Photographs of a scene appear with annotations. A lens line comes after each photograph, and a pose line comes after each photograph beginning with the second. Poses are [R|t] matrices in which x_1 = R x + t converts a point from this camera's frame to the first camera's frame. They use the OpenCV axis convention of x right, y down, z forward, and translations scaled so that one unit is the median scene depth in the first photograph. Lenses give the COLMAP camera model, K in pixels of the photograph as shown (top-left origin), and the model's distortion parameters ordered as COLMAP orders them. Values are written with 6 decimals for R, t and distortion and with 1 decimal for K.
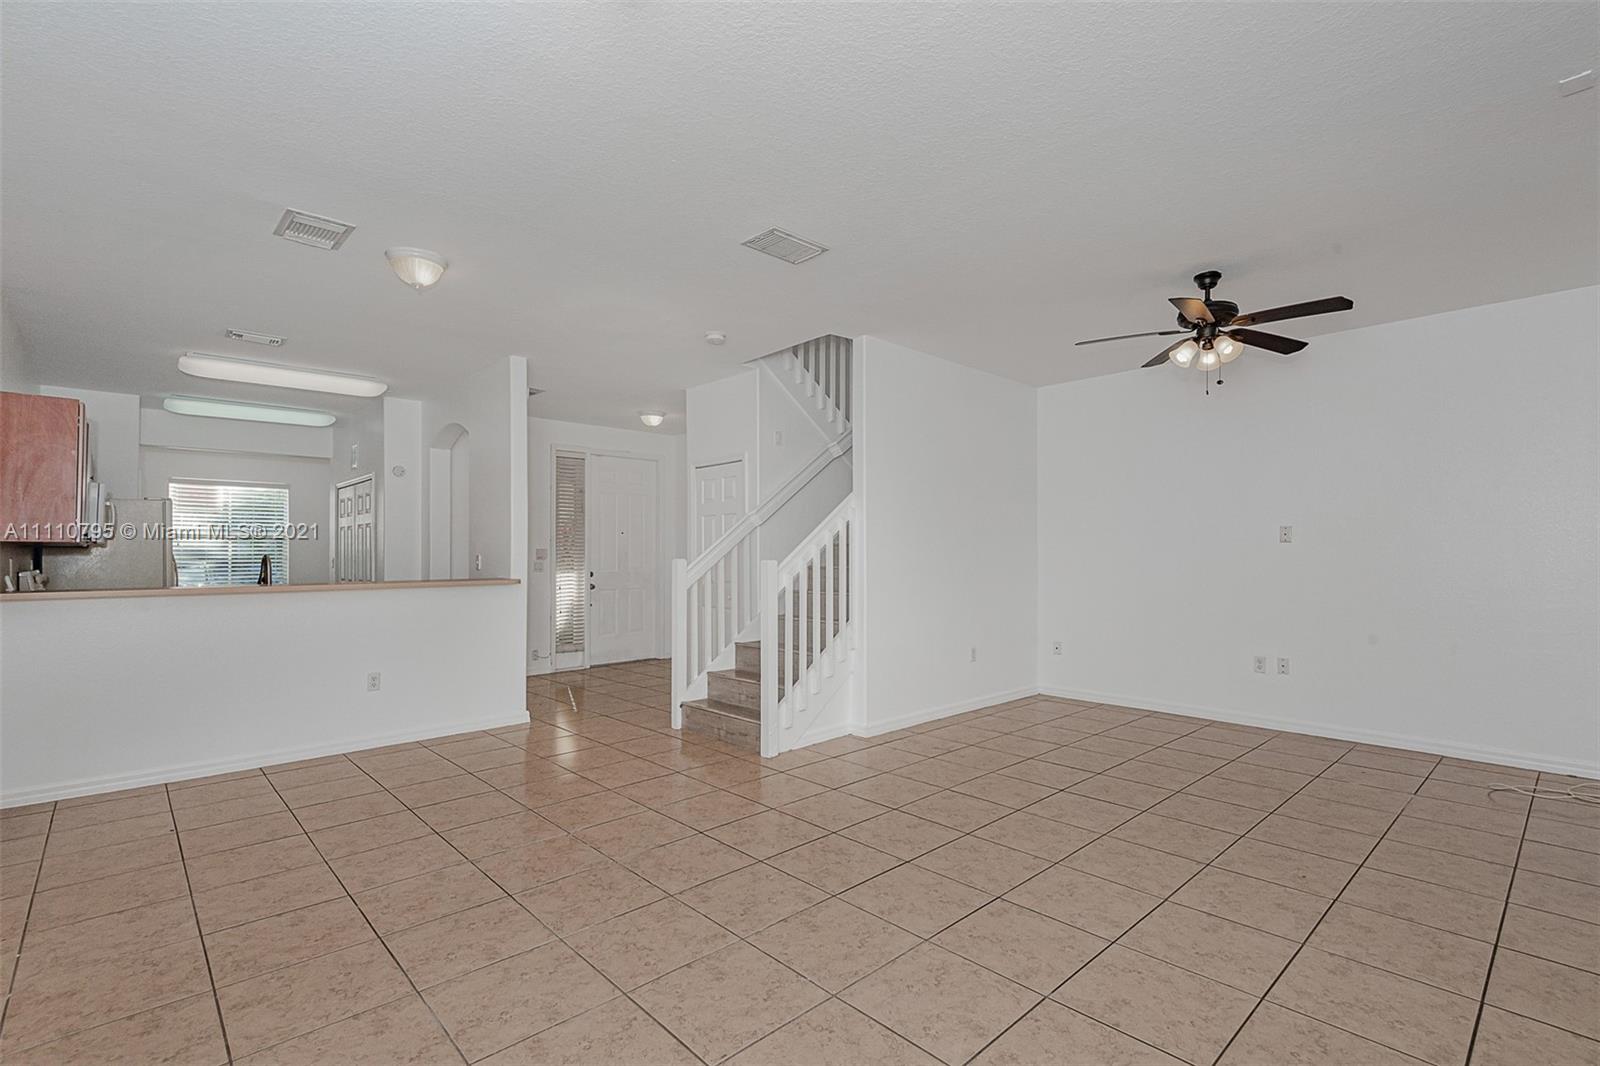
lens RADIAL K [[735.6, 0, 829.7], [0, 735.6, 540.8], [0, 0, 1]] dist [0.022202, -0.011122]
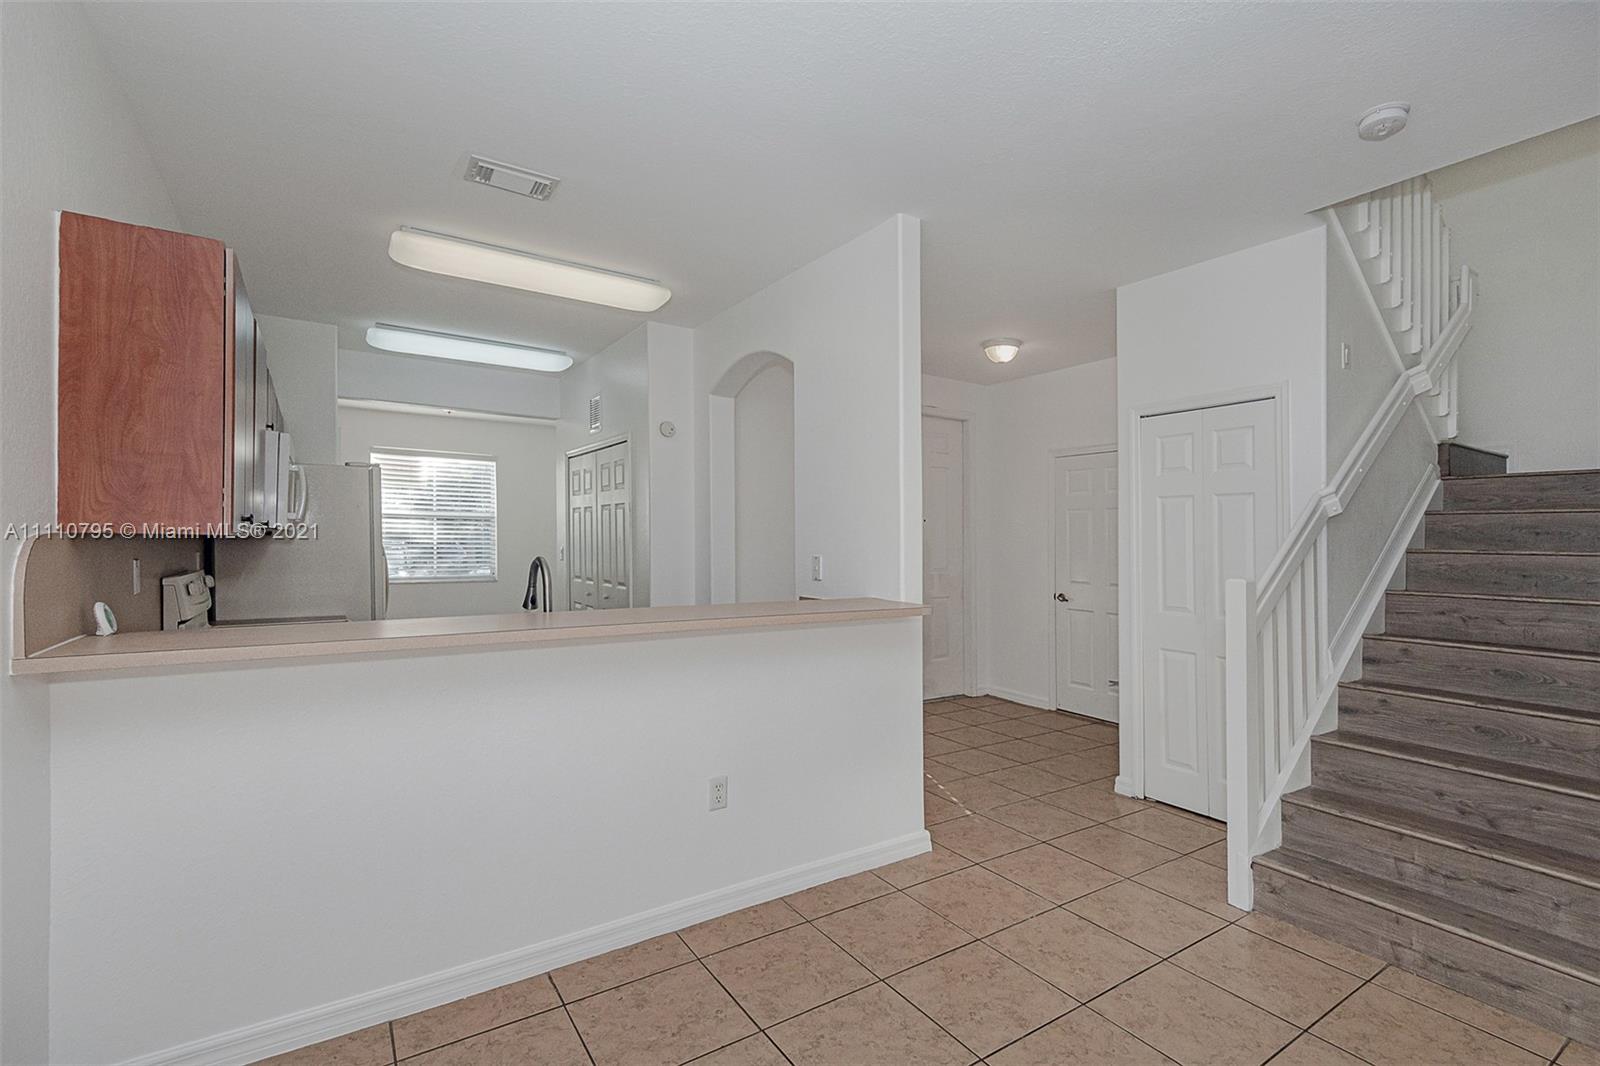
lens RADIAL K [[735.6, 0, 825.9], [0, 735.6, 559.4], [0, 0, 1]] dist [0.022202, -0.011122]
pose [[0.985403, 0.024172, -0.168513, -0.388992], [-0.016515, 0.998773, 0.046694, -0.008084], [0.169434, -0.043229, 0.984593, 0.420646]]
